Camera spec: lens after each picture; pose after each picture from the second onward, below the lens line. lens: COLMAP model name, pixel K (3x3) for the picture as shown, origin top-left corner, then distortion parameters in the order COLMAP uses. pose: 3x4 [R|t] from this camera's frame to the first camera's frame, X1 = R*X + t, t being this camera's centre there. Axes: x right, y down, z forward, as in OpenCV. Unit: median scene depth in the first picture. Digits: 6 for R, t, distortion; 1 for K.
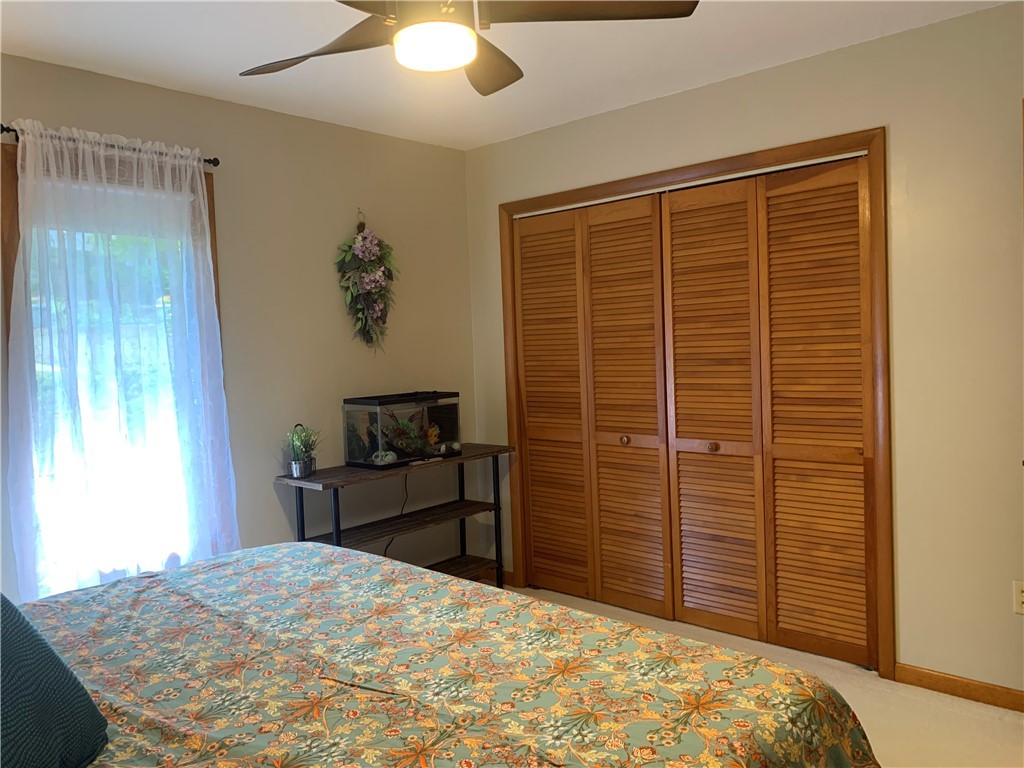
lens RADIAL K [[793.7, 0, 512.0], [0, 793.7, 384.0], [0, 0, 1]] dist [0.007194, -0.001999]
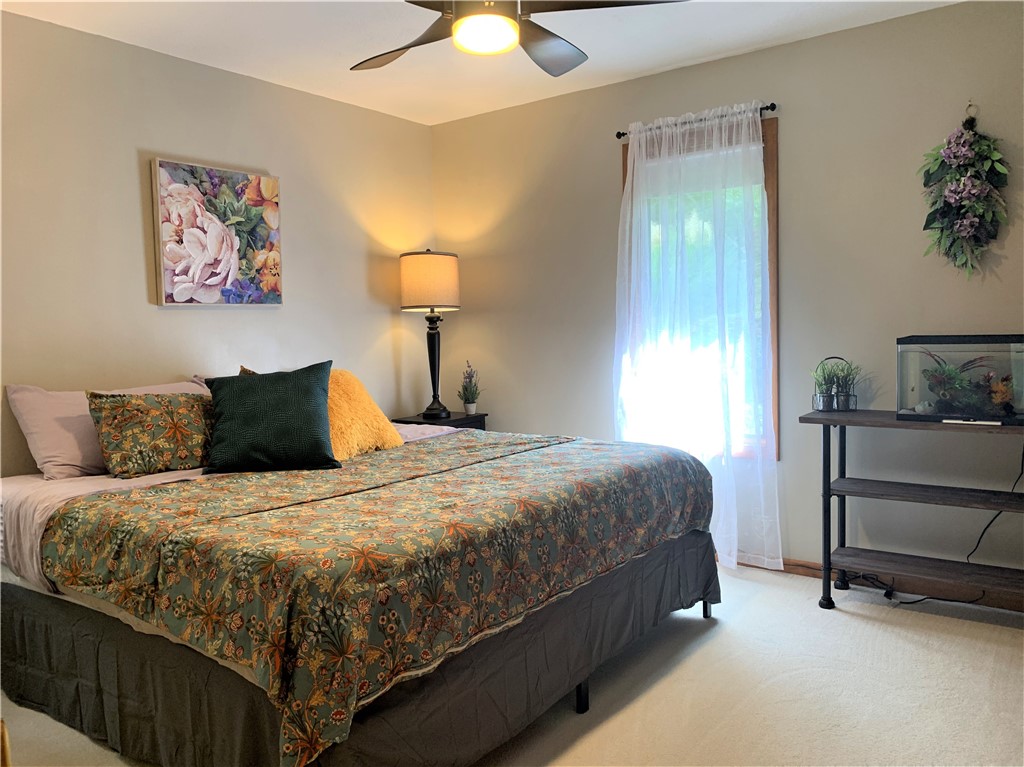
lens RADIAL K [[793.7, 0, 512.0], [0, 793.7, 383.5], [0, 0, 1]] dist [0.007194, -0.001999]
pose [[0.099686, 0.101657, -0.989812, 0.761383], [-0.031448, 0.994592, 0.098981, -0.000694], [0.994522, 0.021261, 0.102344, 0.592020]]
